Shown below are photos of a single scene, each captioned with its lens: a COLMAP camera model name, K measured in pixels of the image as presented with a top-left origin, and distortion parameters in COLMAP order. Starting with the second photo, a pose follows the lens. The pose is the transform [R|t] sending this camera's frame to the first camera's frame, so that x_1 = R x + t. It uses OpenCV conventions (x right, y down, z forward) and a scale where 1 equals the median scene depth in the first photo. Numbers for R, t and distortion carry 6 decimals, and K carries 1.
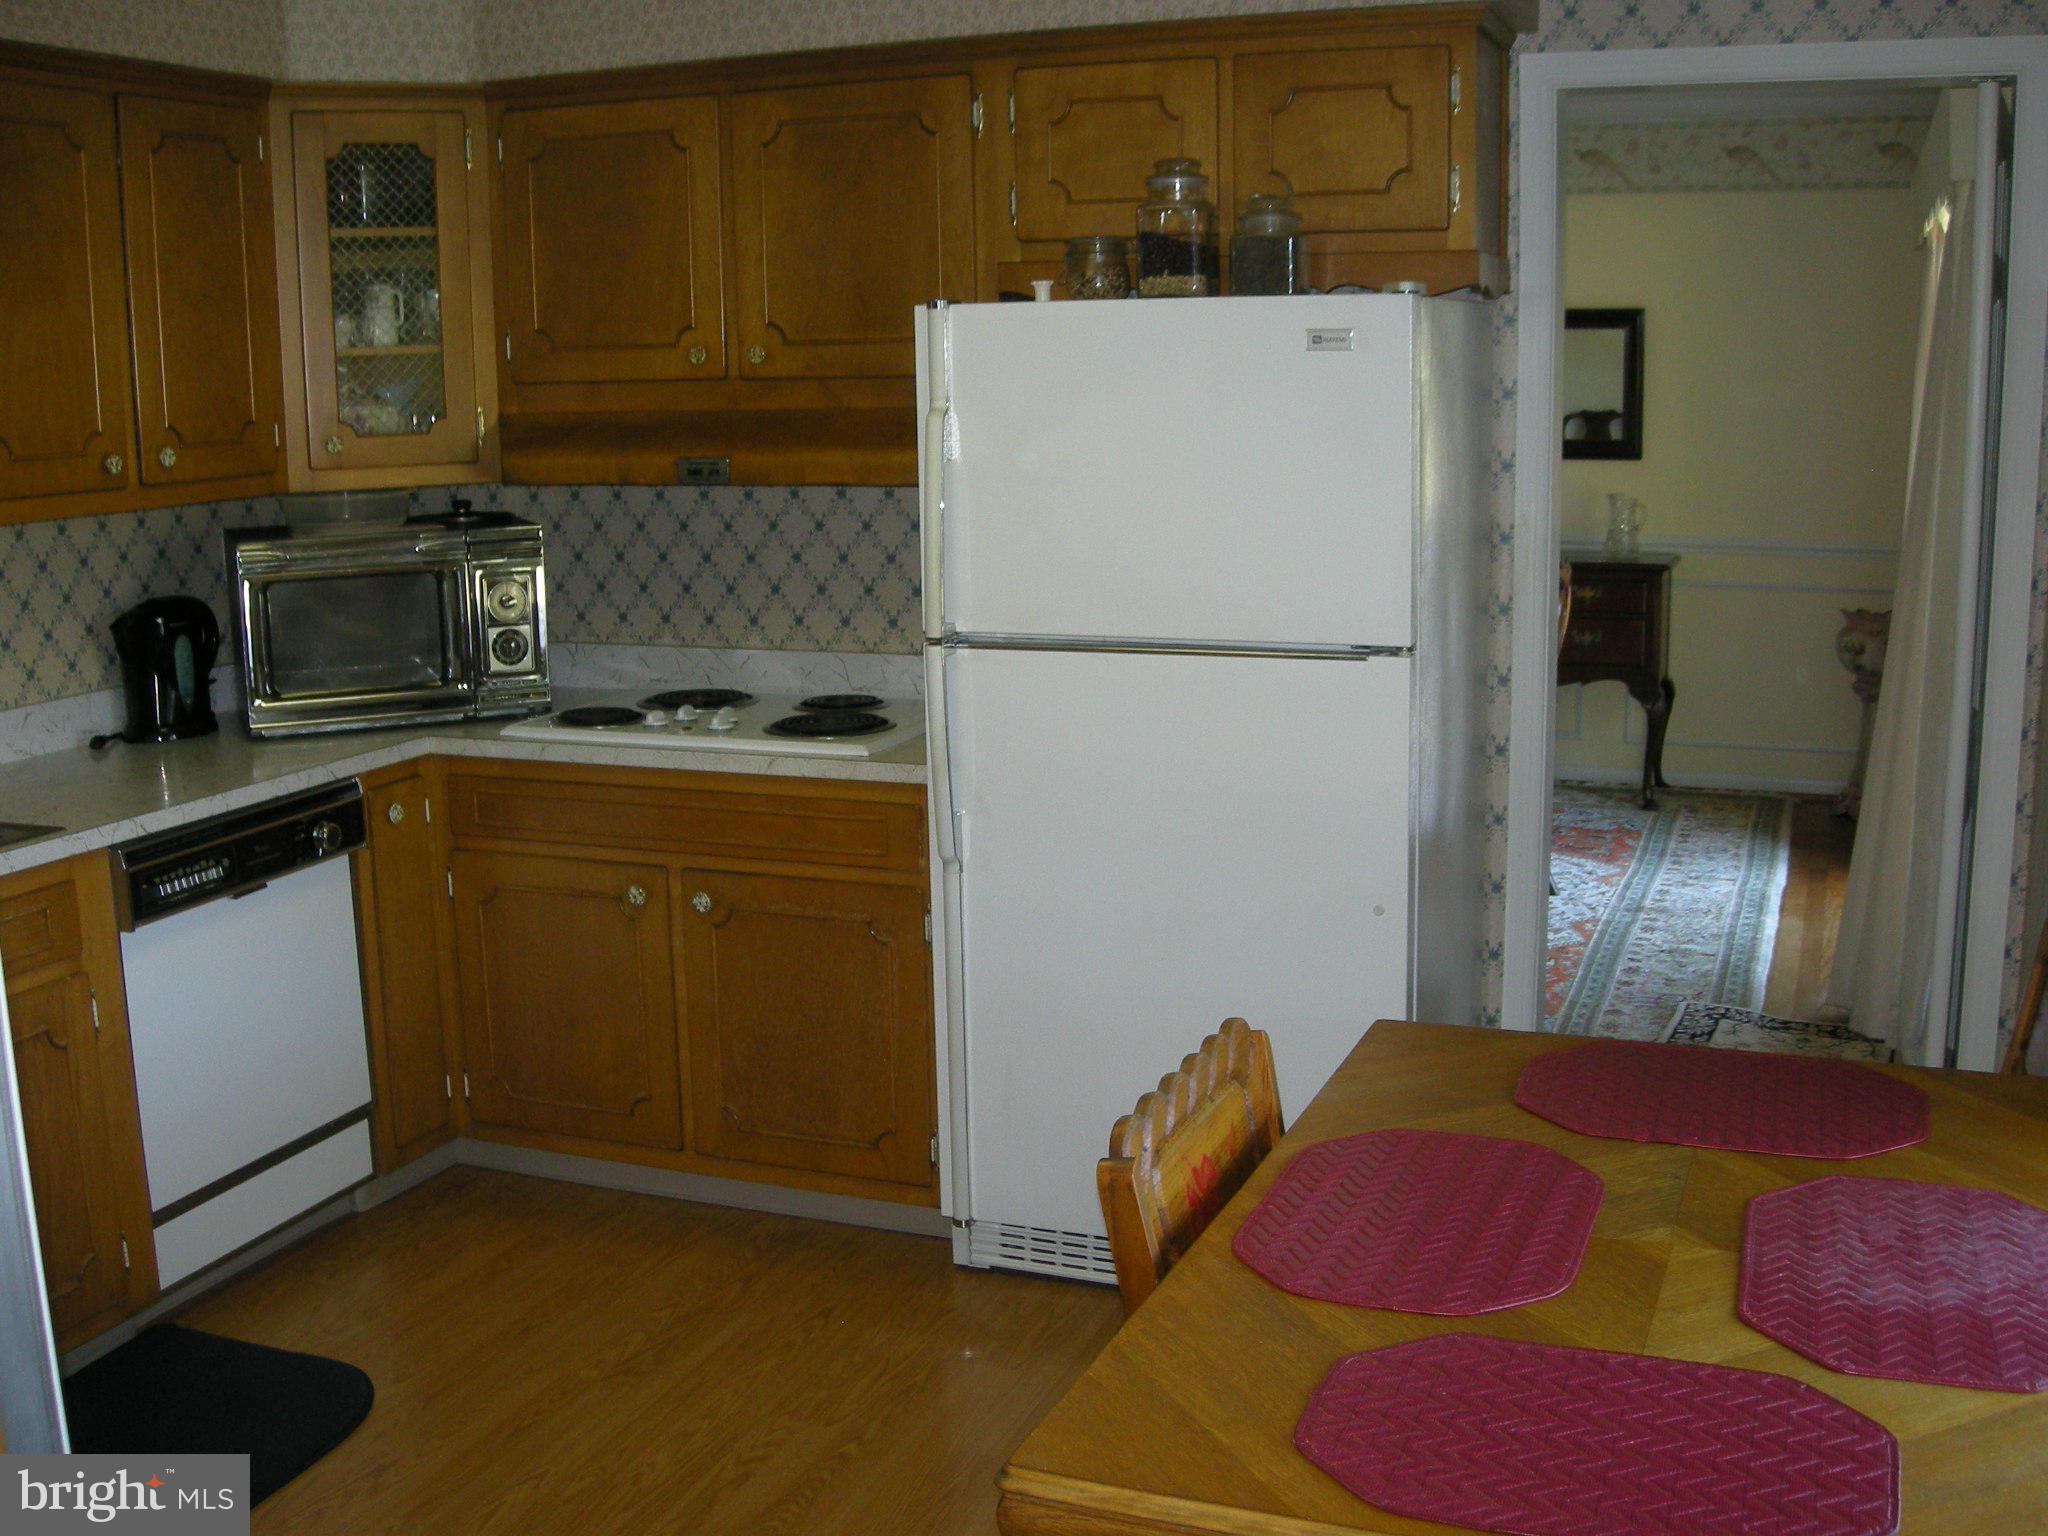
lens RADIAL K [[2146.5, 0, 1016.1], [0, 2146.5, 764.1], [0, 0, 1]] dist [-0.185773, 0.105882]
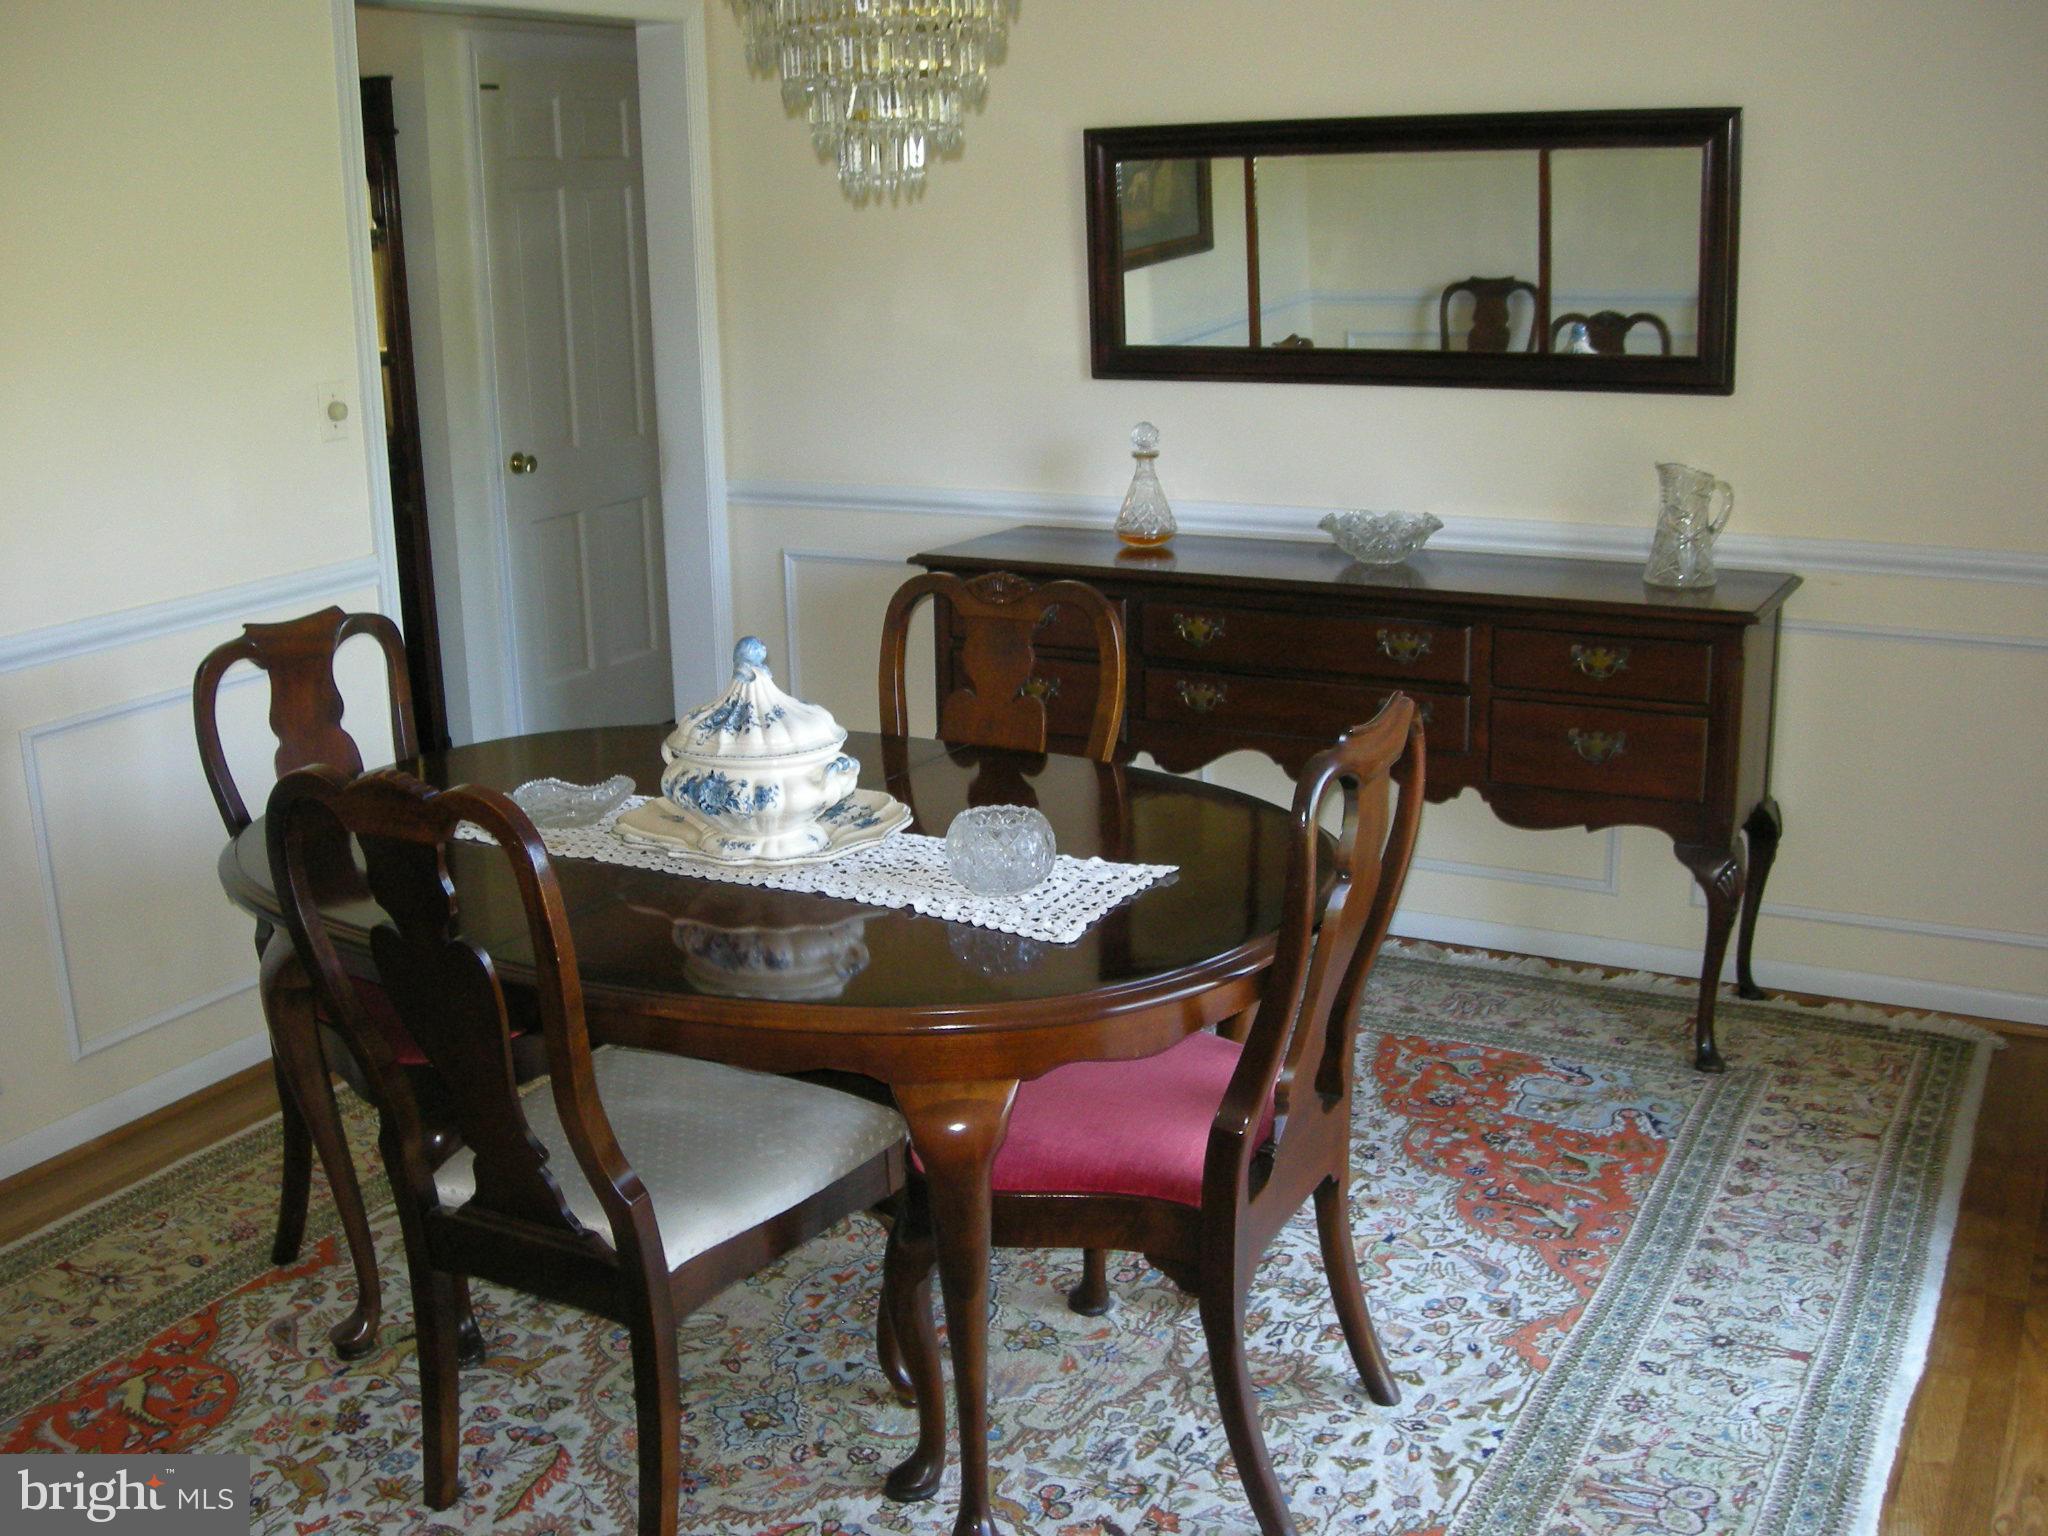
lens RADIAL K [[2146.5, 0, 1016.1], [0, 2146.5, 764.1], [0, 0, 1]] dist [-0.185773, 0.105882]
pose [[0.992381, 0.021901, -0.121248, 0.187351], [-0.013059, 0.997229, 0.073242, -0.089762], [0.122516, -0.071100, 0.989916, 0.456164]]
